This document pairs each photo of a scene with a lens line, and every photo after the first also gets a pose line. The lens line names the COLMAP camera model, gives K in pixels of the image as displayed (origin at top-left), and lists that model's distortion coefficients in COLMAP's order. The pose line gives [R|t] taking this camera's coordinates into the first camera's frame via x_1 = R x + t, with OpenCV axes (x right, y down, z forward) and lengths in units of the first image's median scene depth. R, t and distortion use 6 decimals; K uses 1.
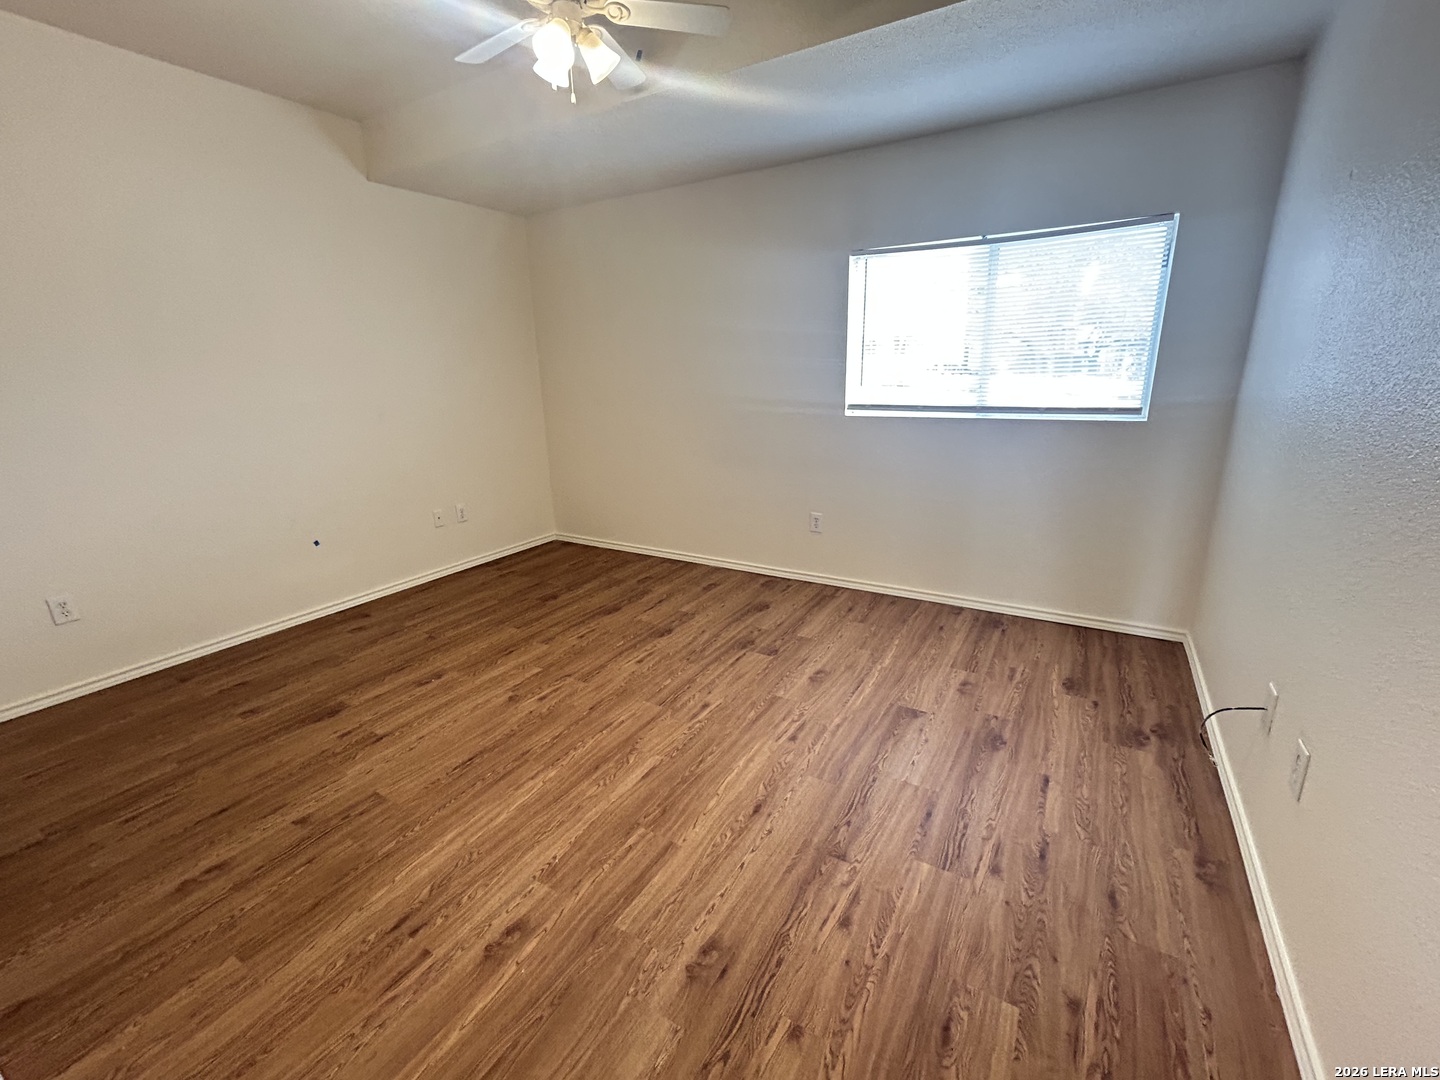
lens RADIAL K [[589.8, 0, 719.1], [0, 589.8, 536.9], [0, 0, 1]] dist [0.003135, 0.000831]
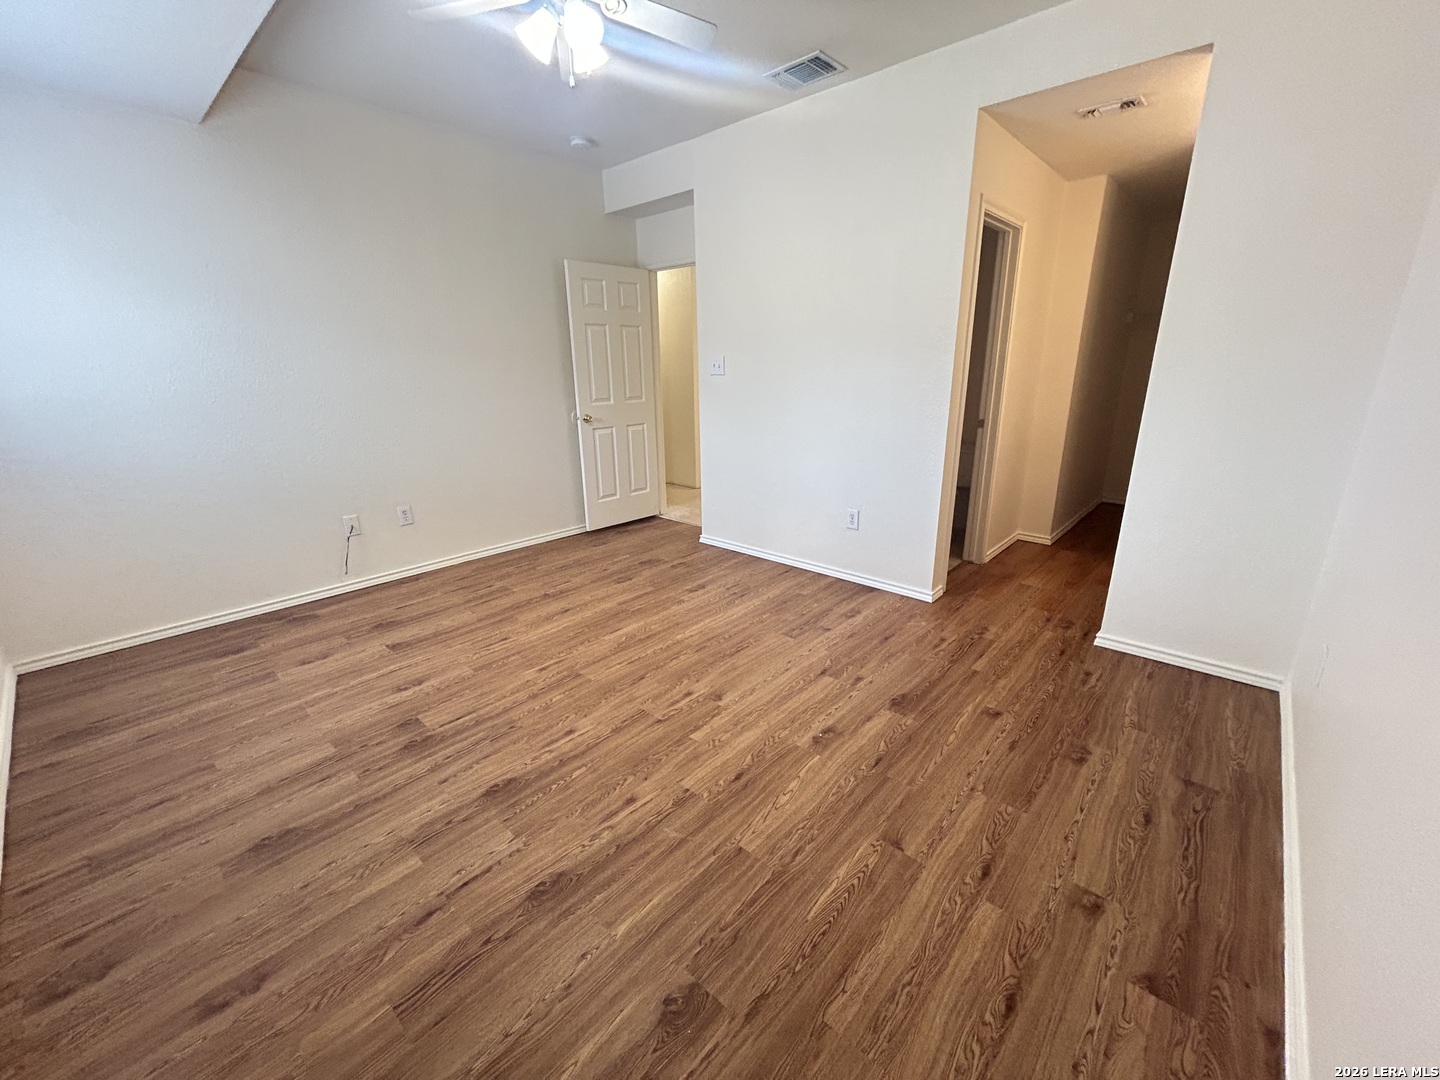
lens RADIAL K [[589.8, 0, 723.1], [0, 589.8, 538.2], [0, 0, 1]] dist [0.003135, 0.000831]
pose [[-0.979613, -0.024329, 0.199414, -0.525524], [0.087240, 0.842636, 0.531369, -0.438984], [-0.180961, 0.537933, -0.823335, 1.595953]]
